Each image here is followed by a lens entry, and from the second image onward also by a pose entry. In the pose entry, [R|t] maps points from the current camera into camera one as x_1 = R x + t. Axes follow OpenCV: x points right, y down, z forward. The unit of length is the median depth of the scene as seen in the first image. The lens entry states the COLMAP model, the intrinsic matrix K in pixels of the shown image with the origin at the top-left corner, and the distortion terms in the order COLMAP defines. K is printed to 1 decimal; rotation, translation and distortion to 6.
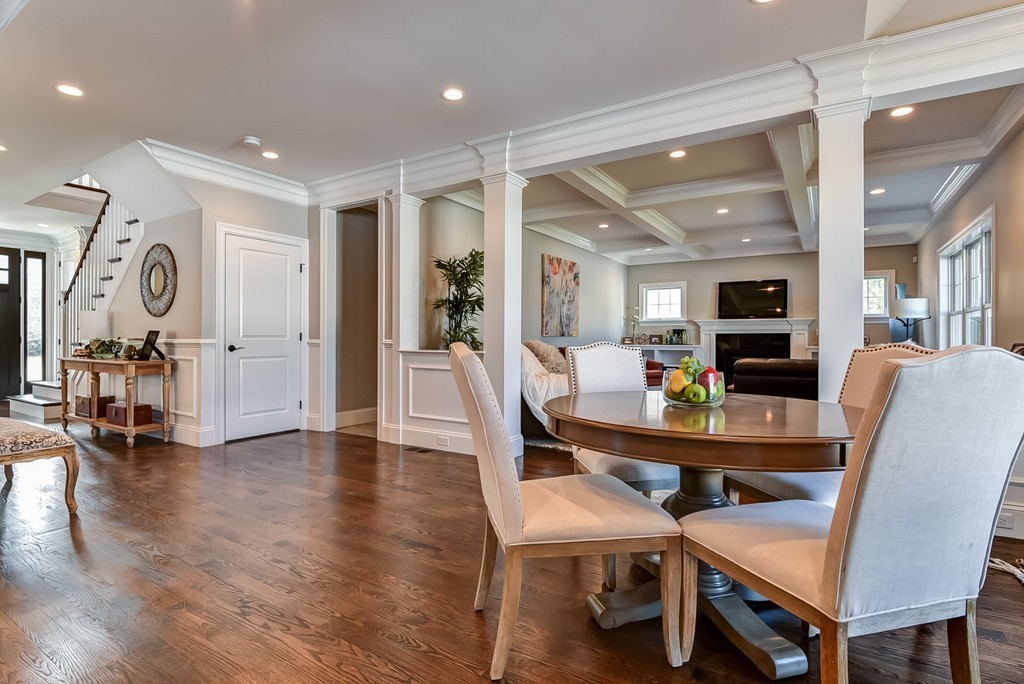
lens RADIAL K [[506.8, 0, 498.1], [0, 506.8, 339.0], [0, 0, 1]] dist [-0.001644, -0.000400]
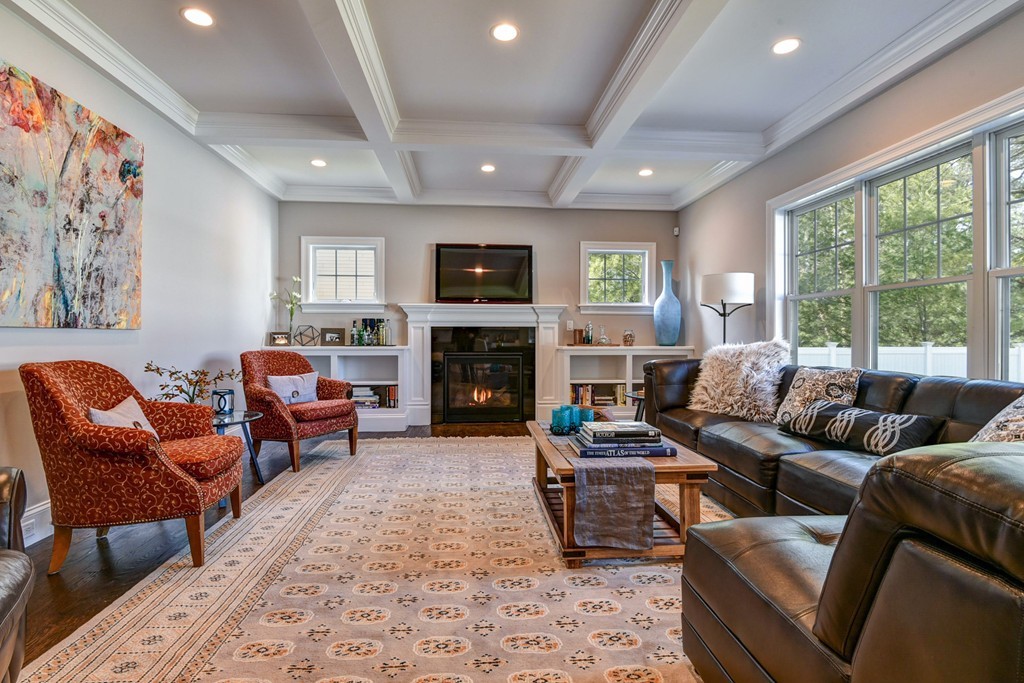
lens RADIAL K [[506.8, 0, 498.1], [0, 506.8, 338.5], [0, 0, 1]] dist [-0.001644, -0.000400]
pose [[0.800652, -0.002872, 0.599123, 0.128165], [-0.000896, 0.999982, 0.005990, -0.000348], [-0.599129, -0.005333, 0.800634, 0.462355]]
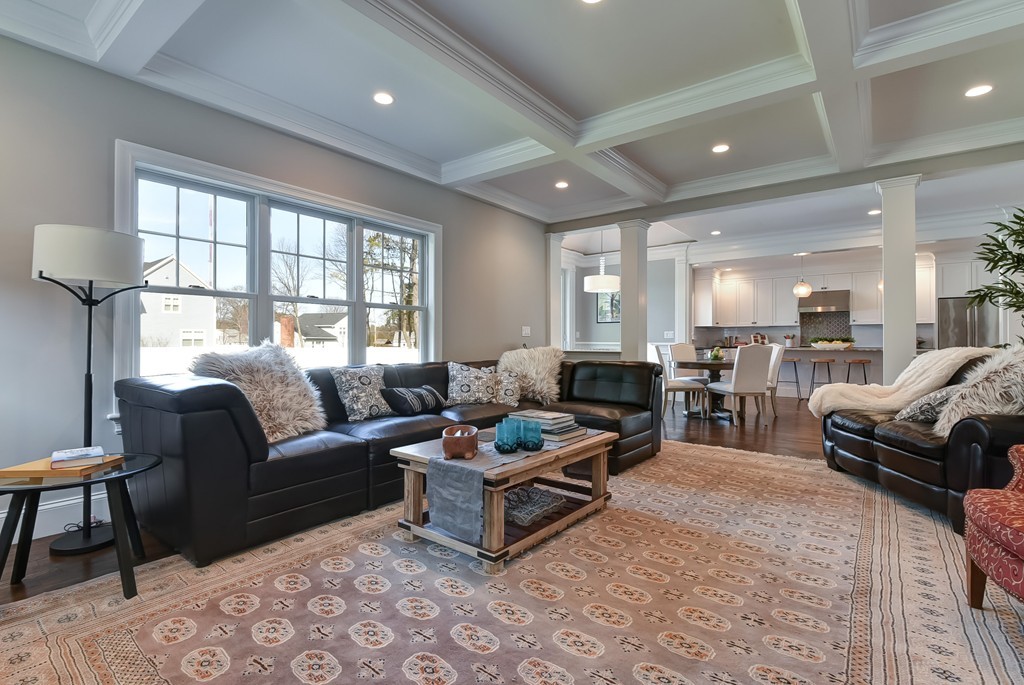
lens RADIAL K [[506.8, 0, 498.1], [0, 506.8, 339.5], [0, 0, 1]] dist [-0.001644, -0.000400]
pose [[-0.997146, -0.006242, 0.075238, 0.330841], [-0.006206, 0.999980, 0.000717, -0.001058], [-0.075241, 0.000248, -0.997165, 0.941282]]
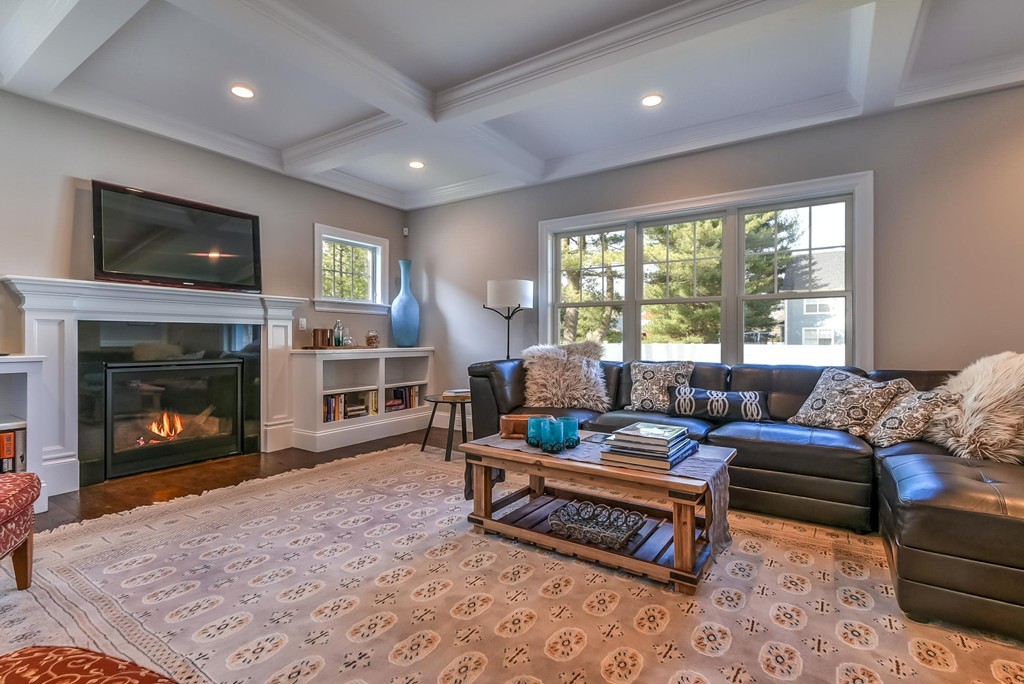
lens RADIAL K [[477.3, 0, 514.0], [0, 477.3, 338.6], [0, 0, 1]] dist [-0.000147, -0.000841]
pose [[0.007025, -0.001291, 0.999974, 0.096924], [-0.003245, 0.999994, 0.001313, 0.000697], [-0.999970, -0.003255, 0.007021, 0.693015]]
